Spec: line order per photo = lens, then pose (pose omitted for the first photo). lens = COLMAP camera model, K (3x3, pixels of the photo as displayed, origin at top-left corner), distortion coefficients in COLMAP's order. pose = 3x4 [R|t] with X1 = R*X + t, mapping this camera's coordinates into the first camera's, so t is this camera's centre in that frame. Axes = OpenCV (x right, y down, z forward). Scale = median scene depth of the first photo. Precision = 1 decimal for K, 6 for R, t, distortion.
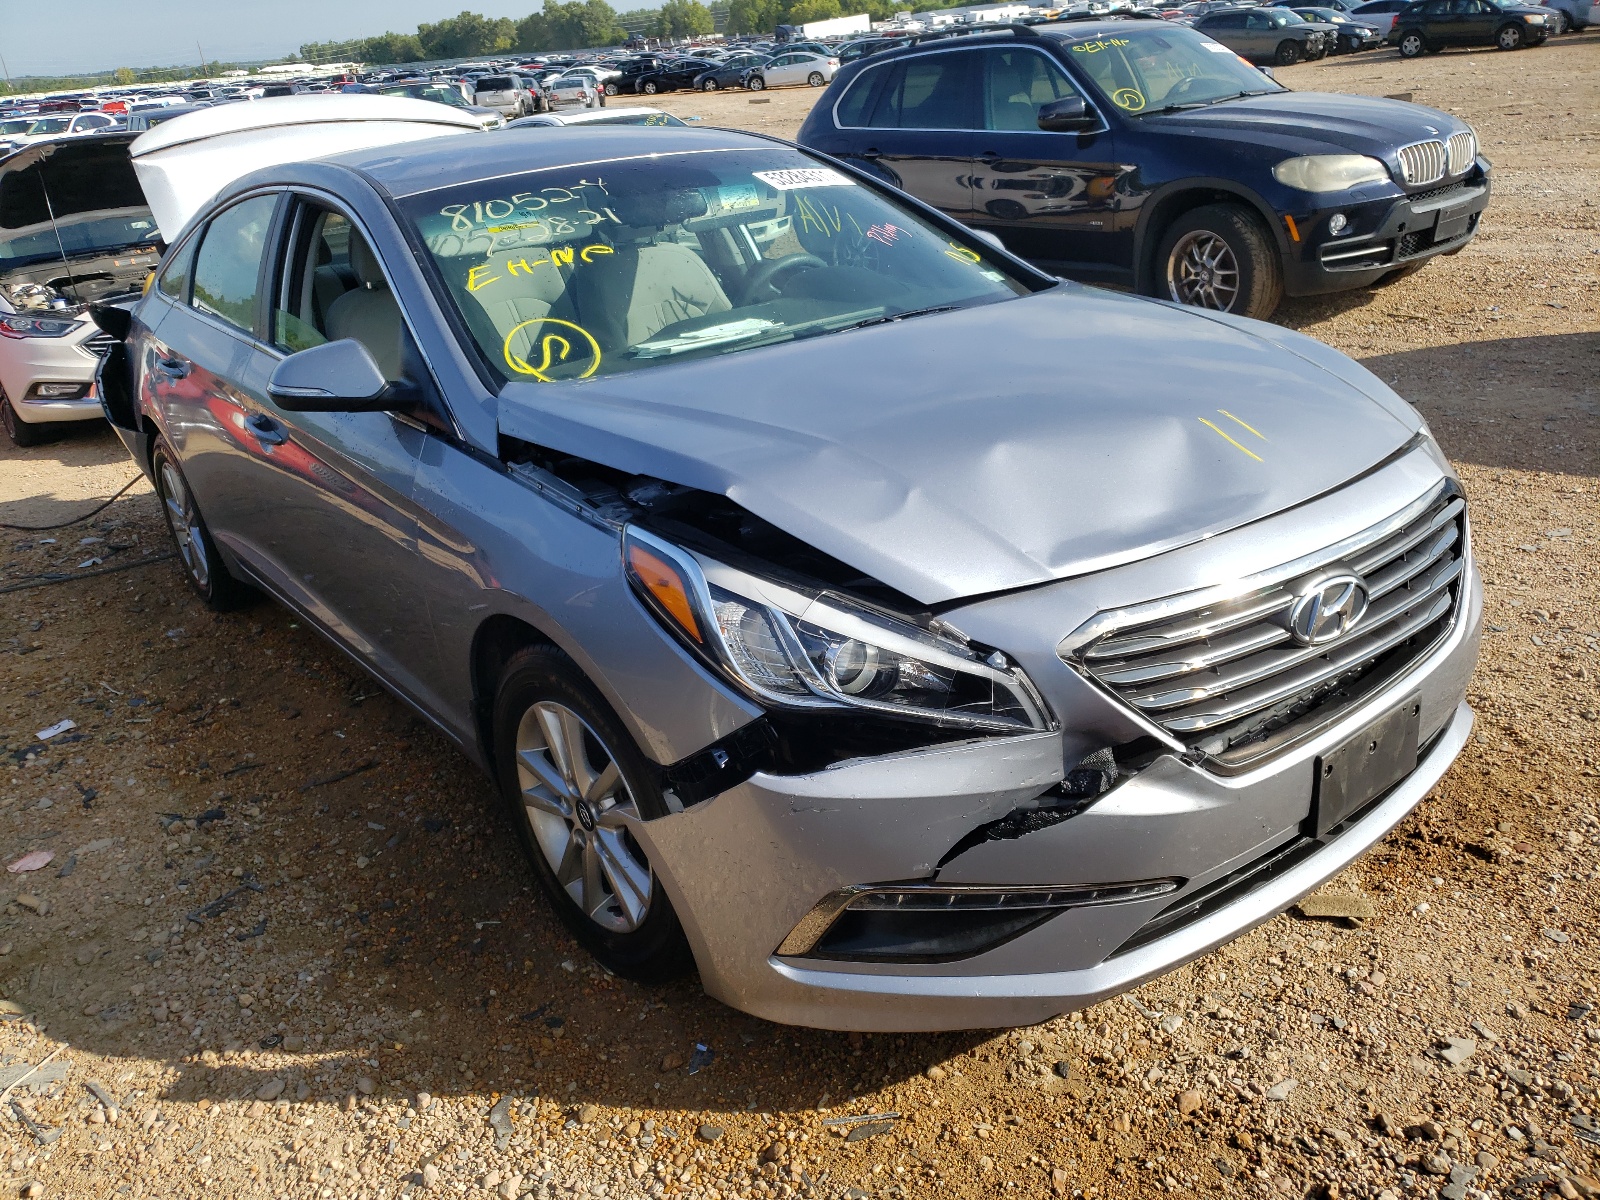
lens RADIAL K [[1234.9, 0, 801.0], [0, 1234.9, 605.2], [0, 0, 1]] dist [0.020228, 0.006343]
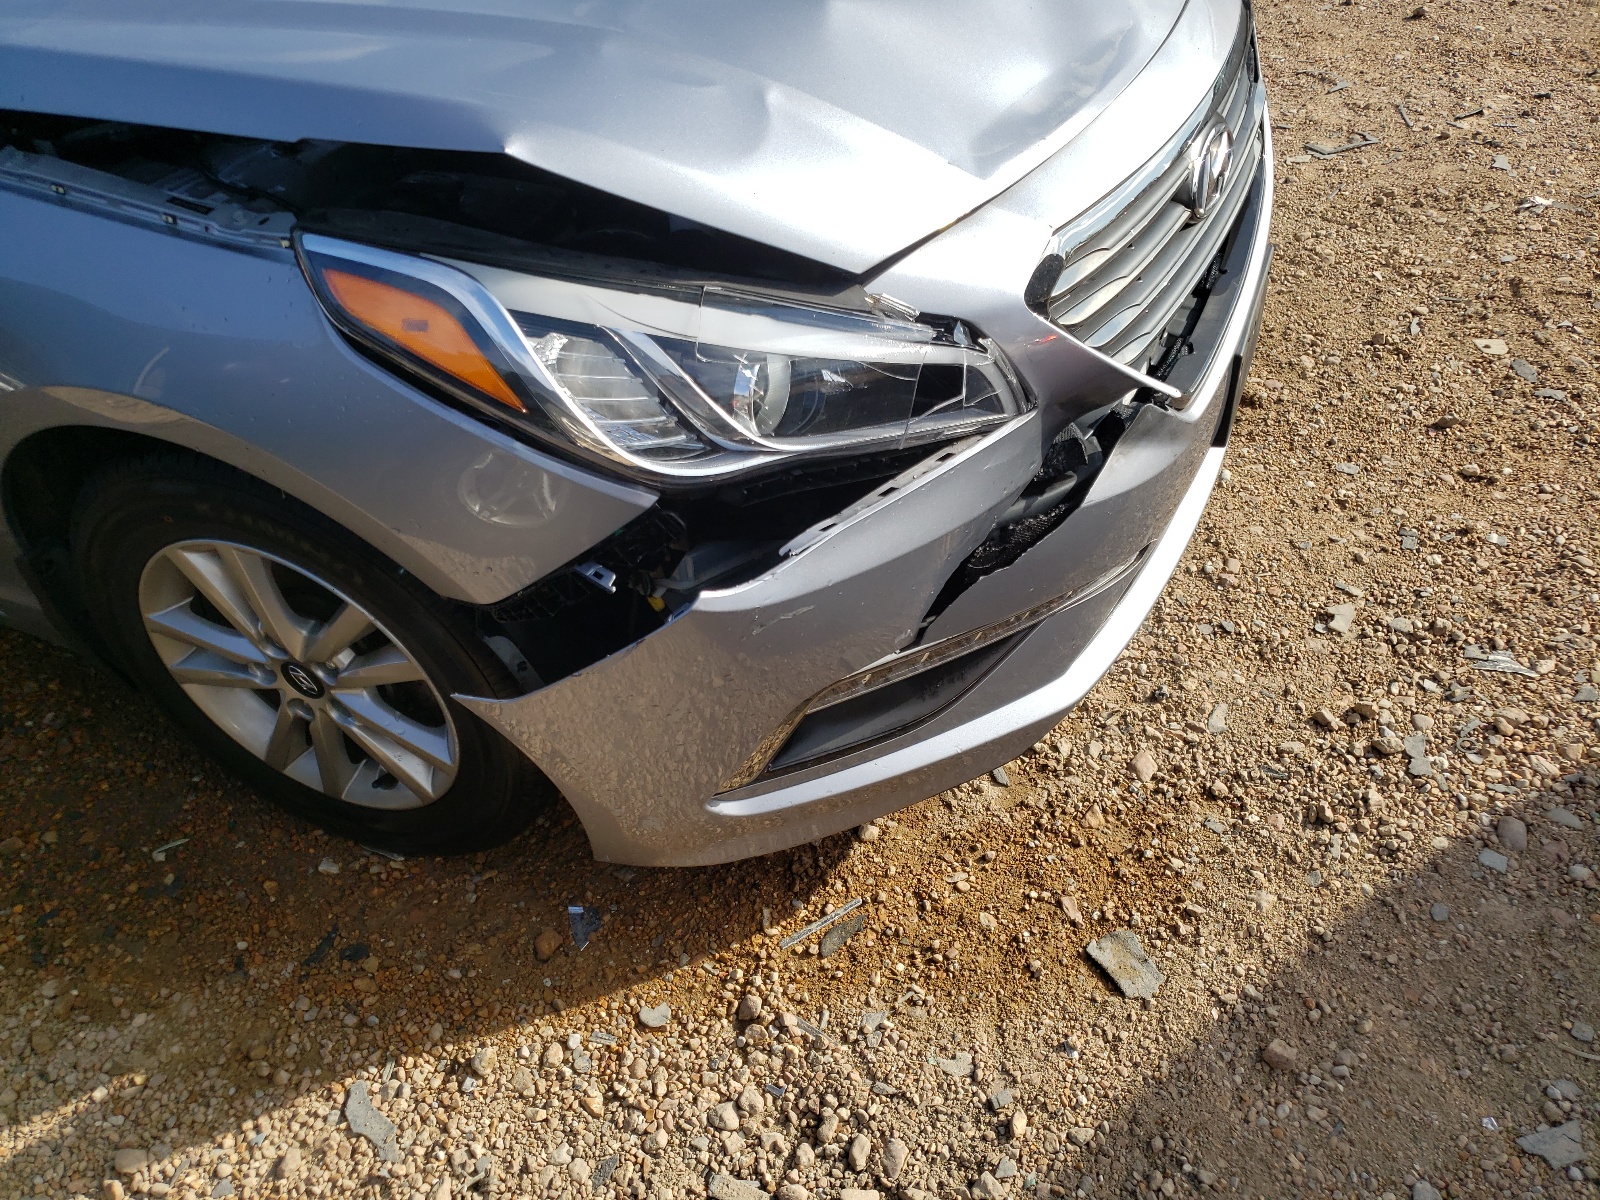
lens RADIAL K [[1234.9, 0, 801.0], [0, 1234.9, 605.2], [0, 0, 1]] dist [0.020228, 0.006343]
pose [[0.884138, -0.305344, 0.353645, -0.192868], [0.180101, 0.921138, 0.345063, -0.064246], [-0.431119, -0.241392, 0.869406, 0.359158]]
